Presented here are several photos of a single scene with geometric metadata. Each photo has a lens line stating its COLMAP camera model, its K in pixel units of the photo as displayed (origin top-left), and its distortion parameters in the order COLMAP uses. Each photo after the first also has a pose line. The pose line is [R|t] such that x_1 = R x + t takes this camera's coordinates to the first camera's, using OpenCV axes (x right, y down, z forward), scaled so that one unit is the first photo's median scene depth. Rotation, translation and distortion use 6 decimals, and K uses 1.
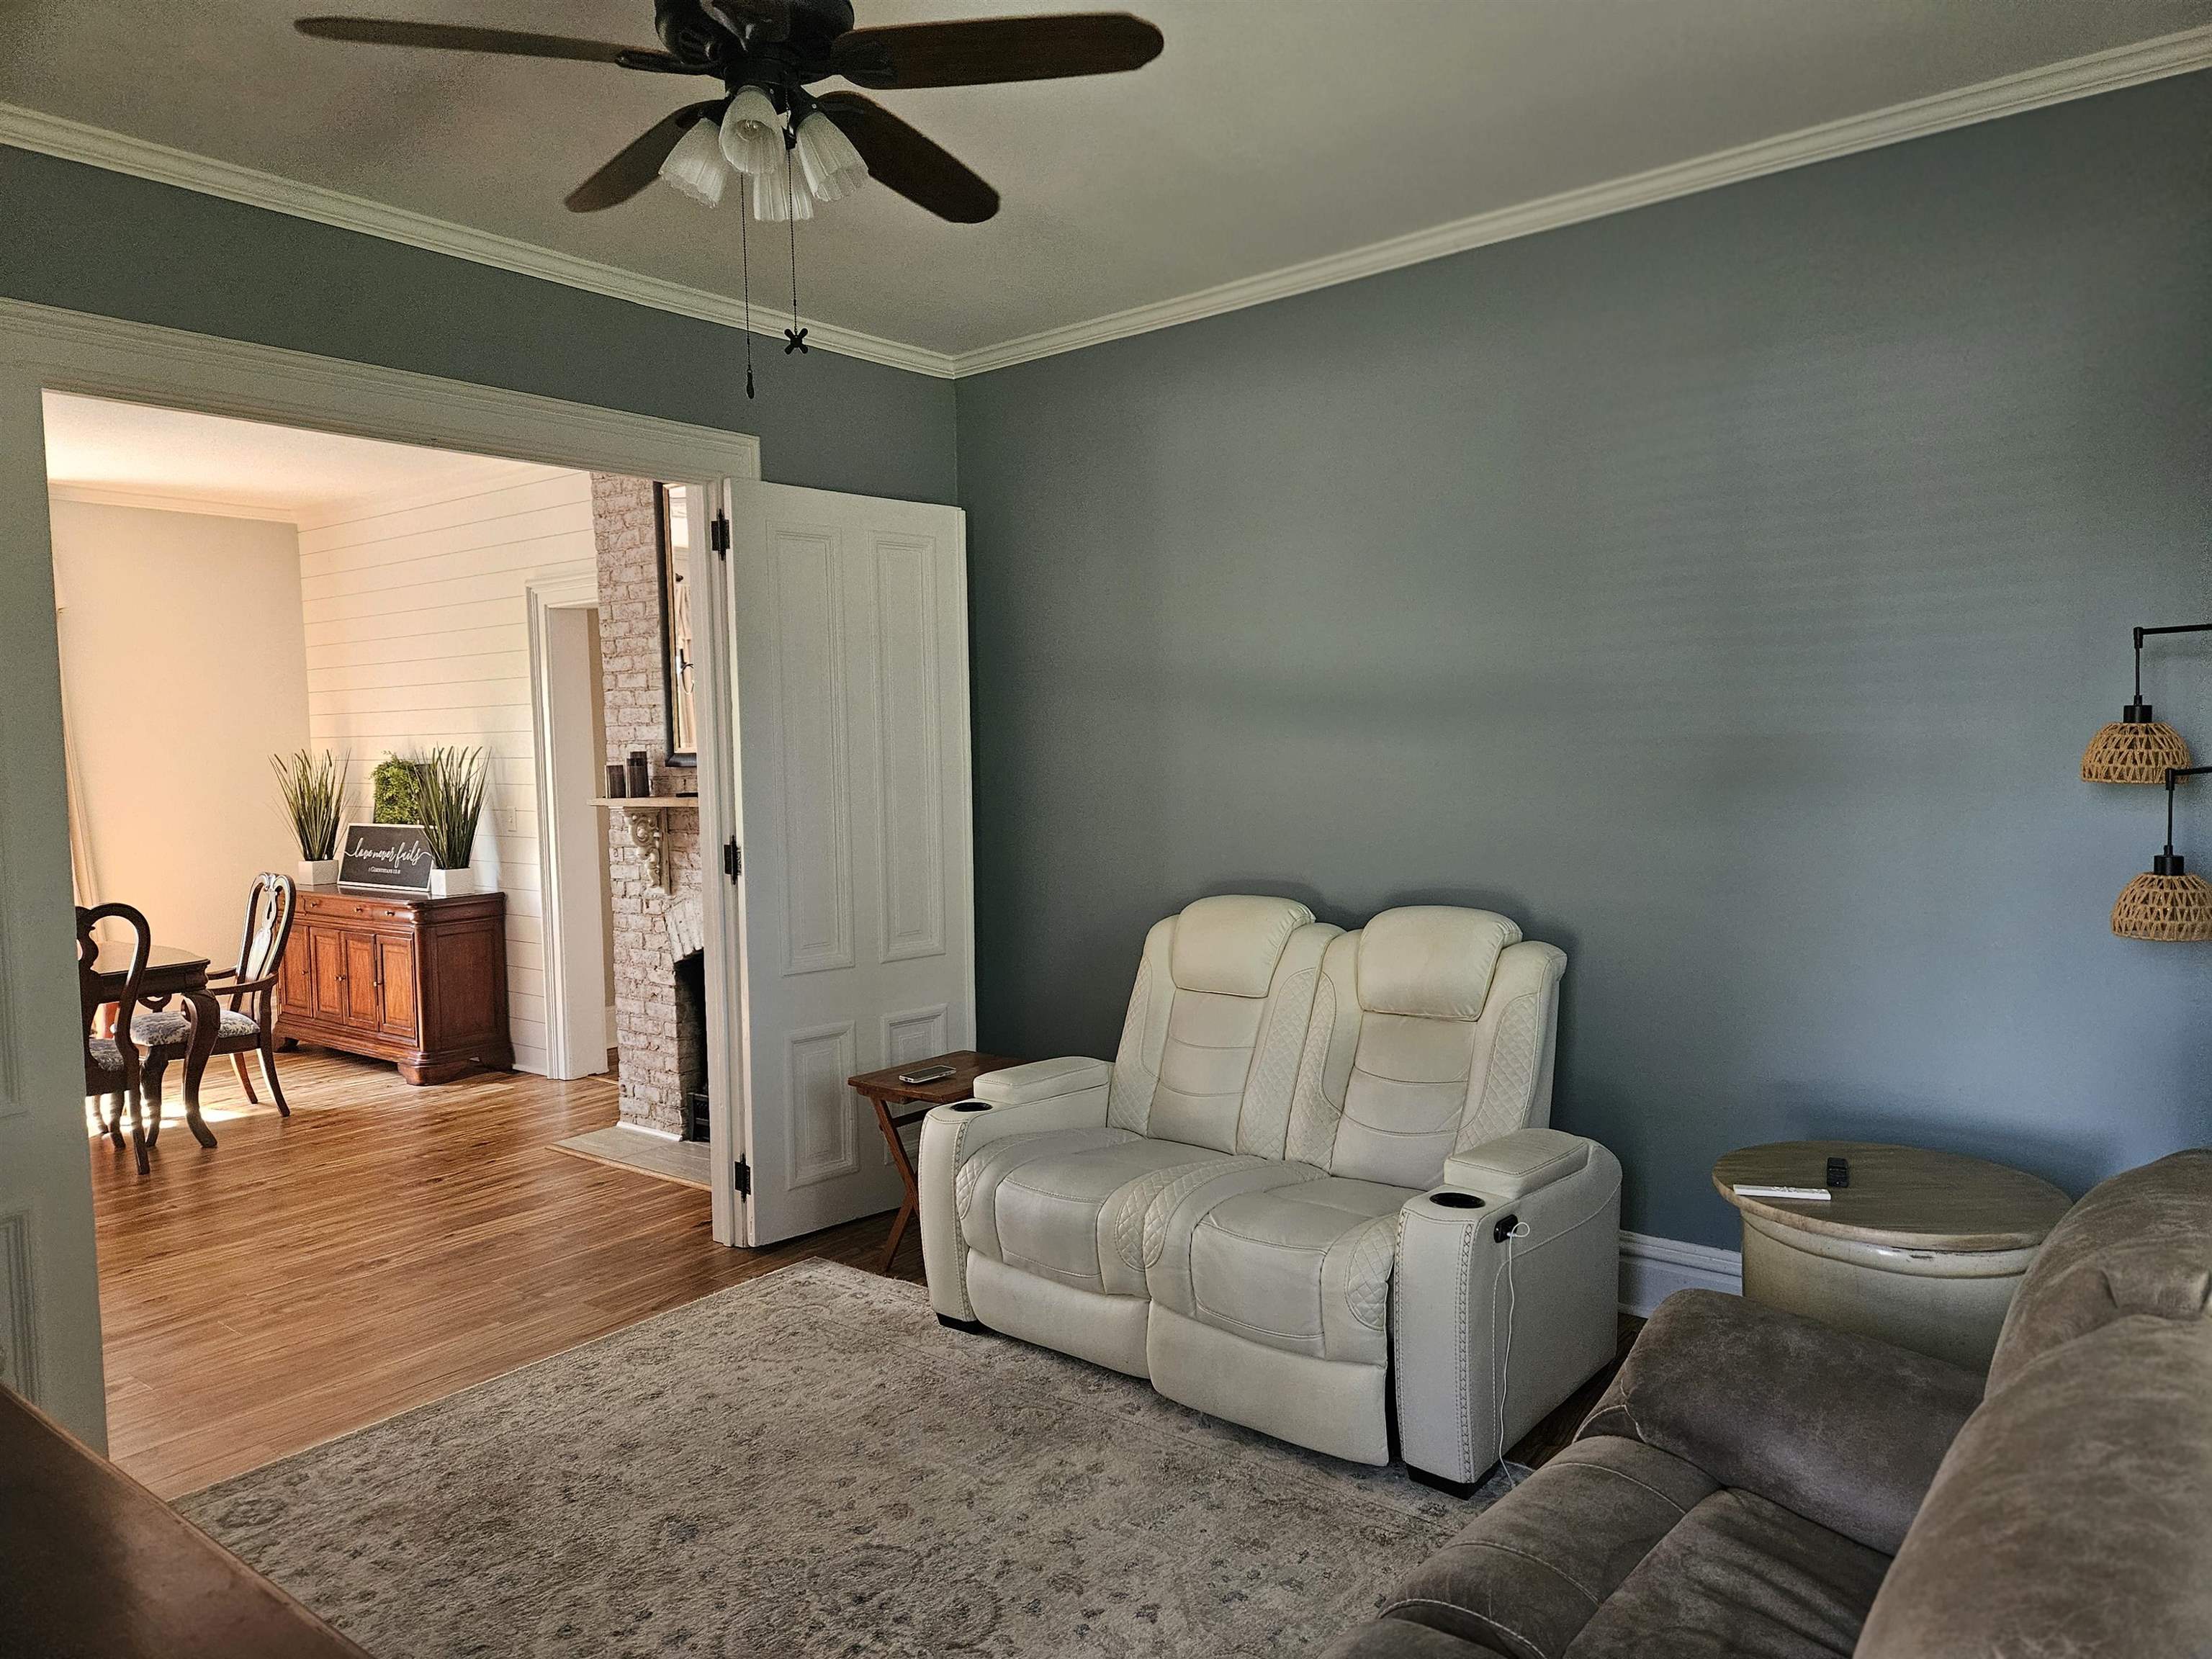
lens RADIAL K [[1467.6, 0, 1162.4], [0, 1467.6, 823.7], [0, 0, 1]] dist [0.081007, -0.063161]
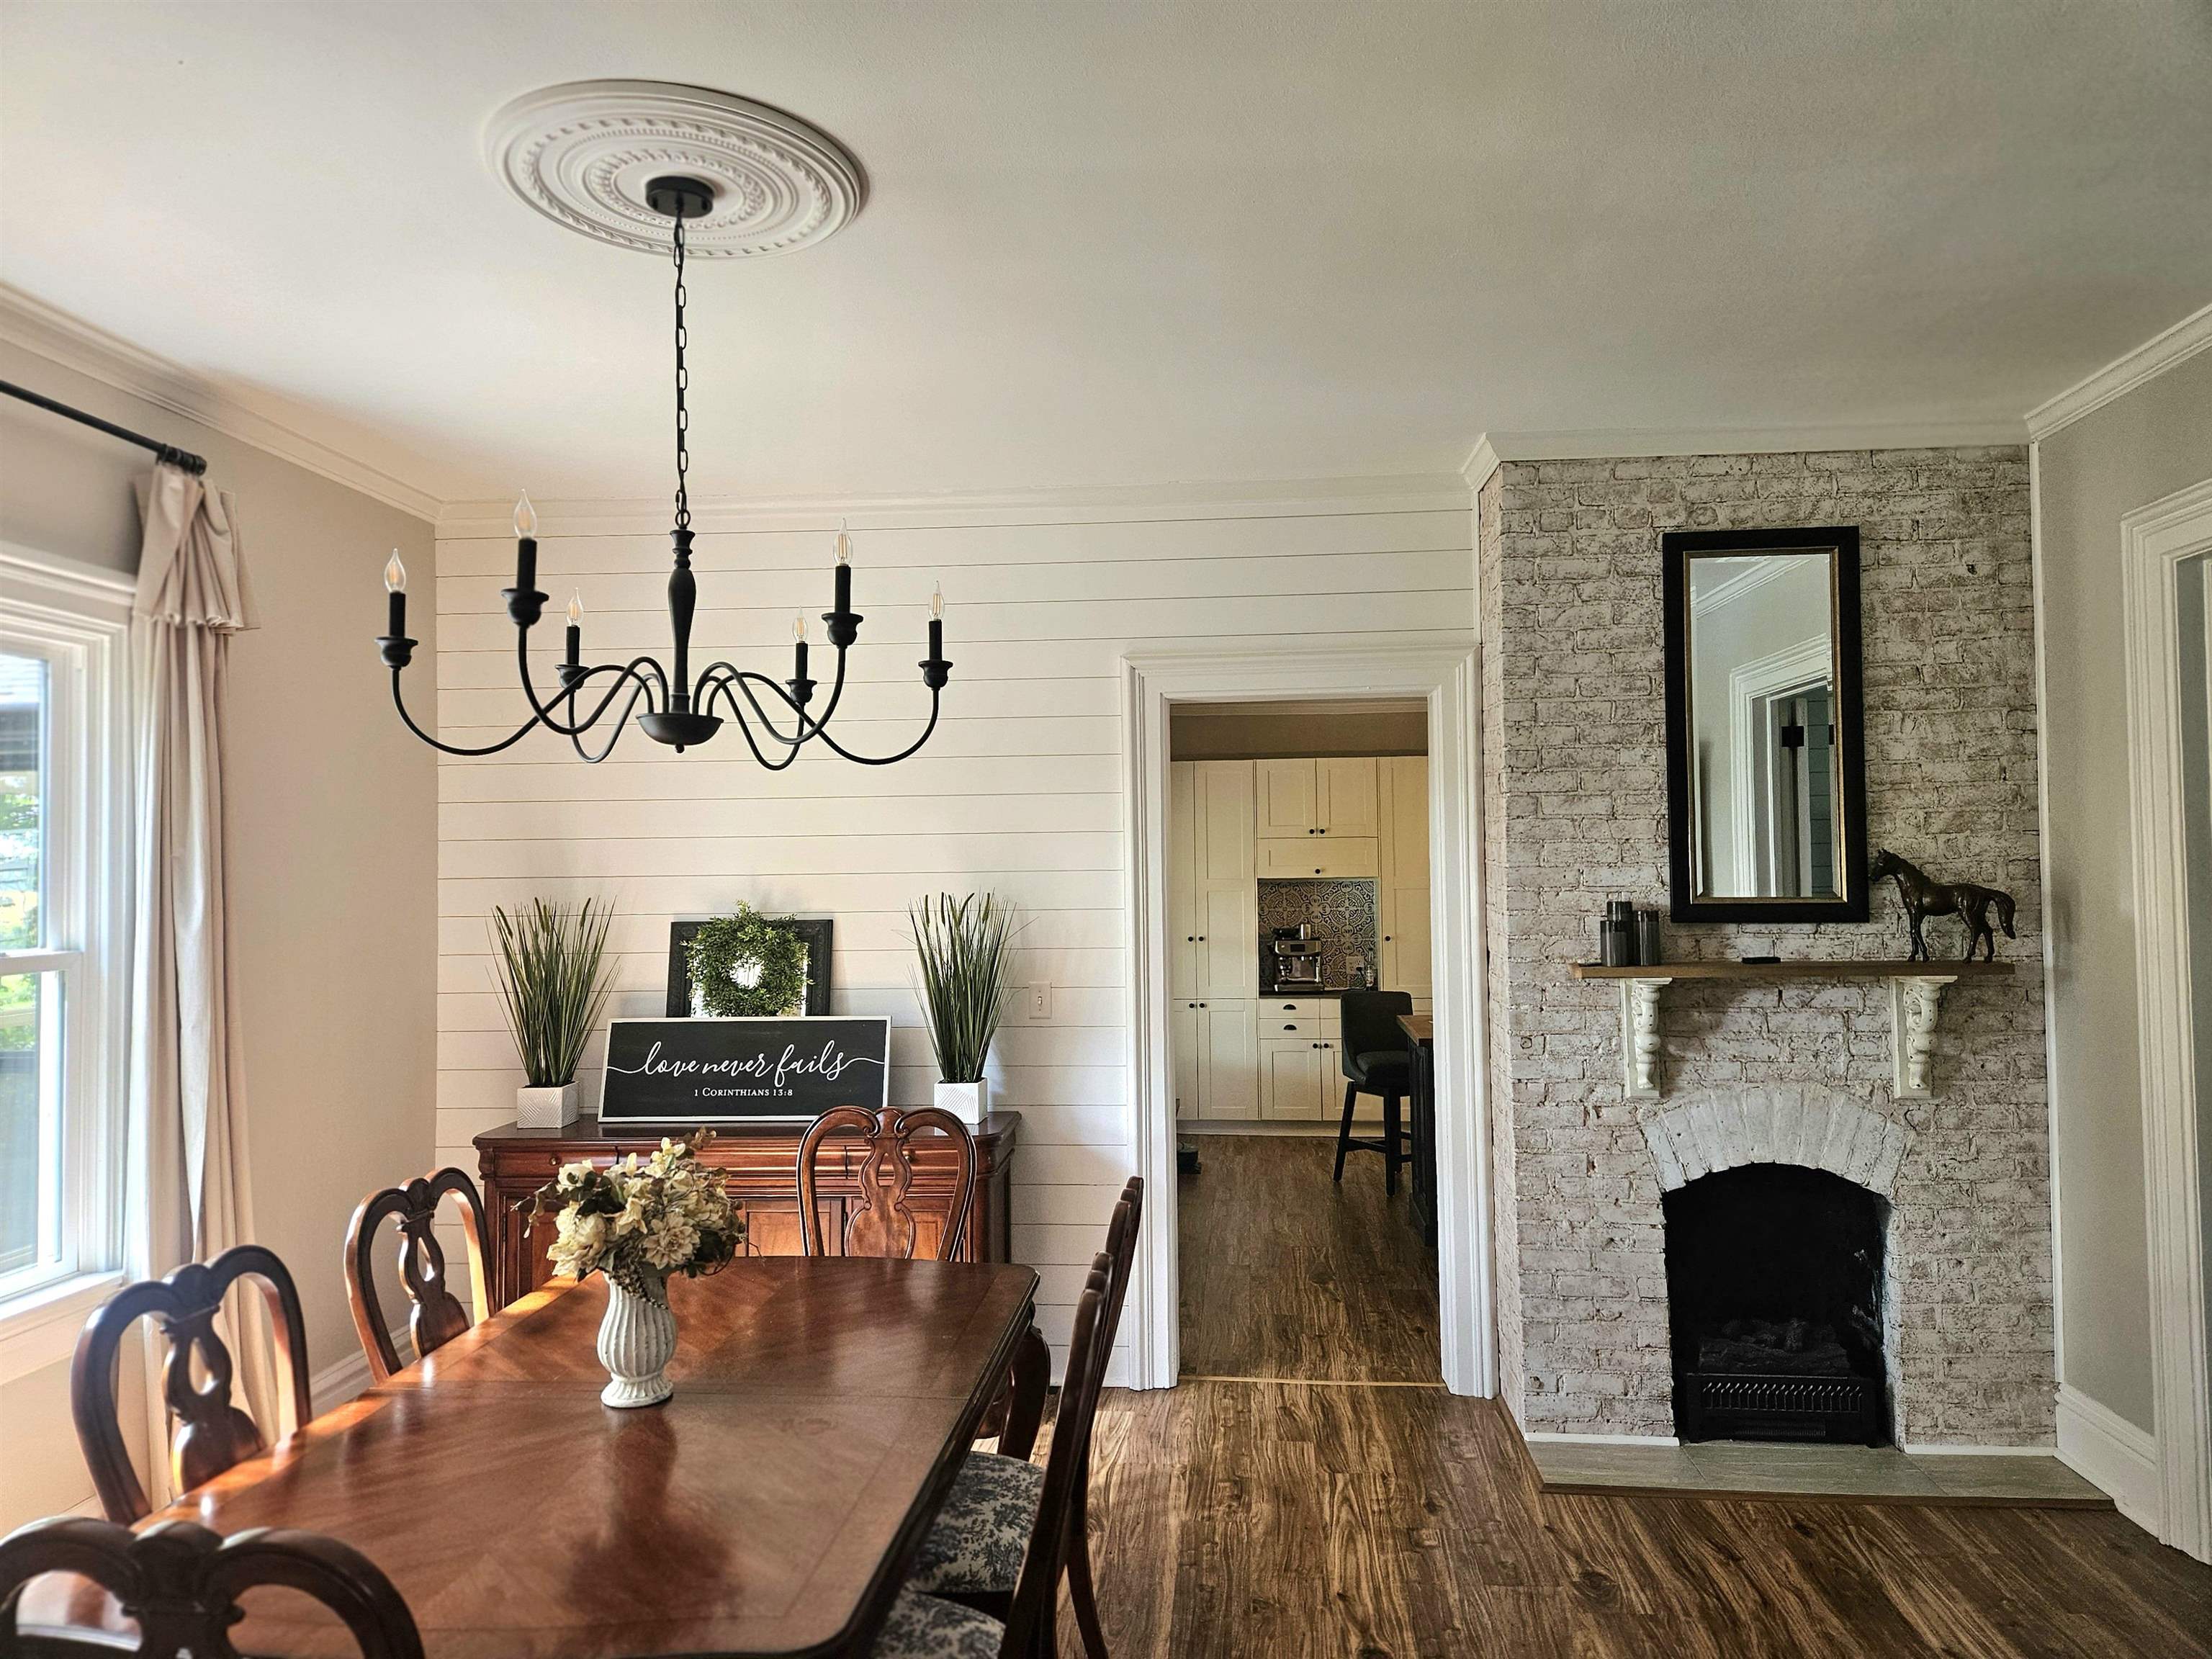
lens RADIAL K [[1467.6, 0, 1141.1], [0, 1467.6, 819.1], [0, 0, 1]] dist [0.081007, -0.063161]
pose [[0.845994, 0.025968, 0.532560, -0.924782], [0.025849, 0.995641, -0.089610, -0.029312], [-0.532566, 0.089576, 0.841635, 0.495281]]
